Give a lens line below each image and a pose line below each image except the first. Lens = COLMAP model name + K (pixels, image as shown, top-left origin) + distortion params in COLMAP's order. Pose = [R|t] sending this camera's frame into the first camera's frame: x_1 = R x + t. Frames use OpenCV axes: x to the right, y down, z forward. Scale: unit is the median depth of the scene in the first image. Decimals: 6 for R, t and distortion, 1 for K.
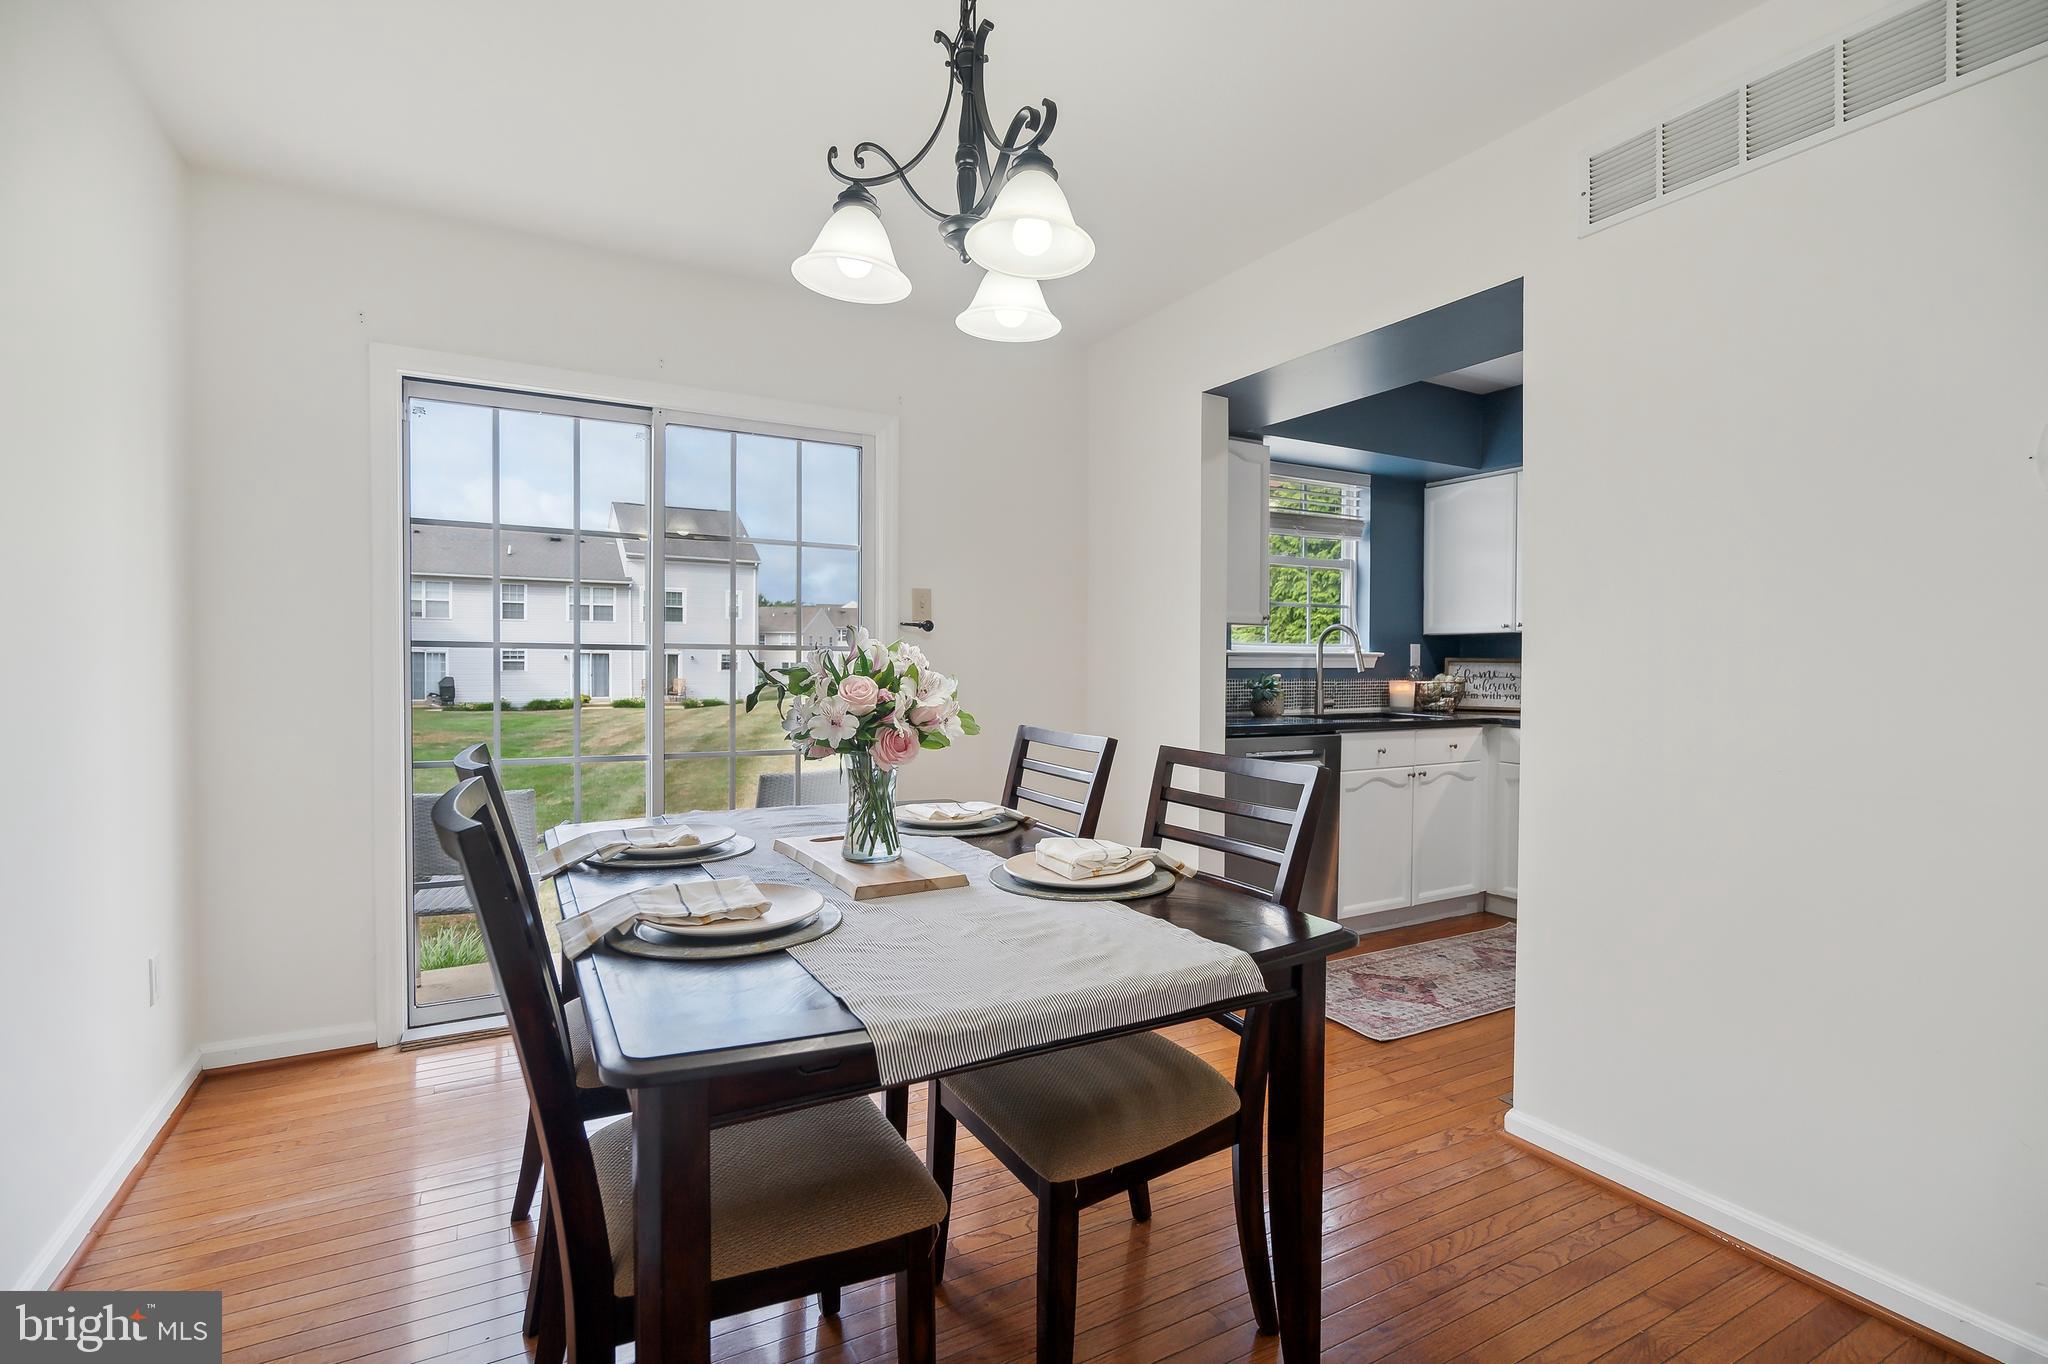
lens RADIAL K [[959.0, 0, 1018.6], [0, 959.0, 682.2], [0, 0, 1]] dist [-0.007487, 0.003096]
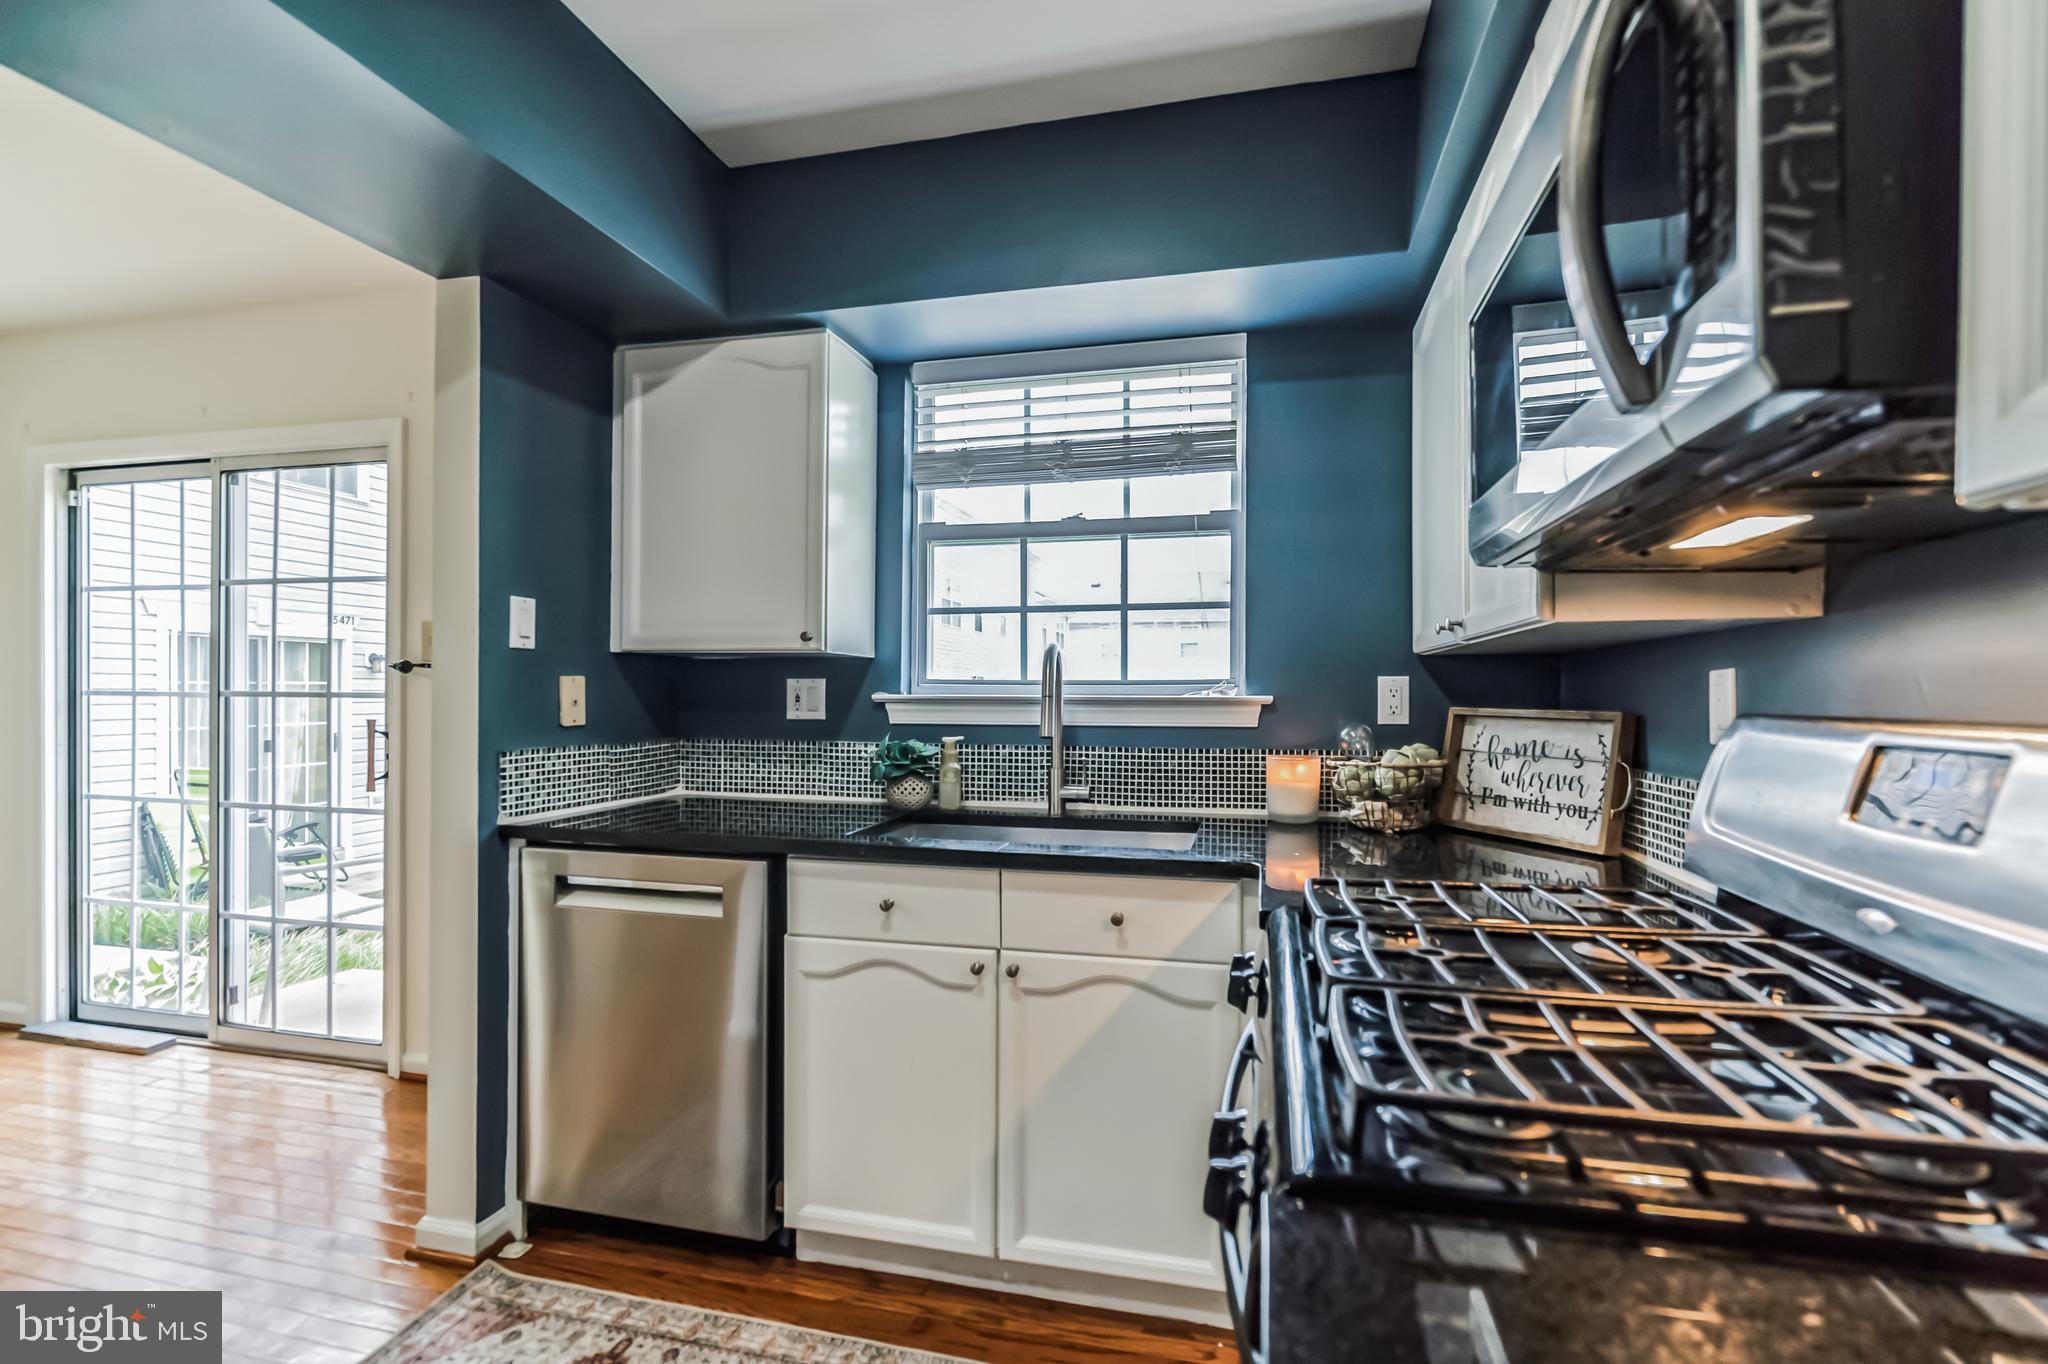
lens RADIAL K [[959.0, 0, 1023.1], [0, 959.0, 718.1], [0, 0, 1]] dist [-0.007487, 0.003096]
pose [[0.735183, 0.010311, -0.677791, 0.699969], [-0.018550, 0.999816, -0.004911, -0.017354], [0.677615, 0.016183, 0.735238, 0.656557]]
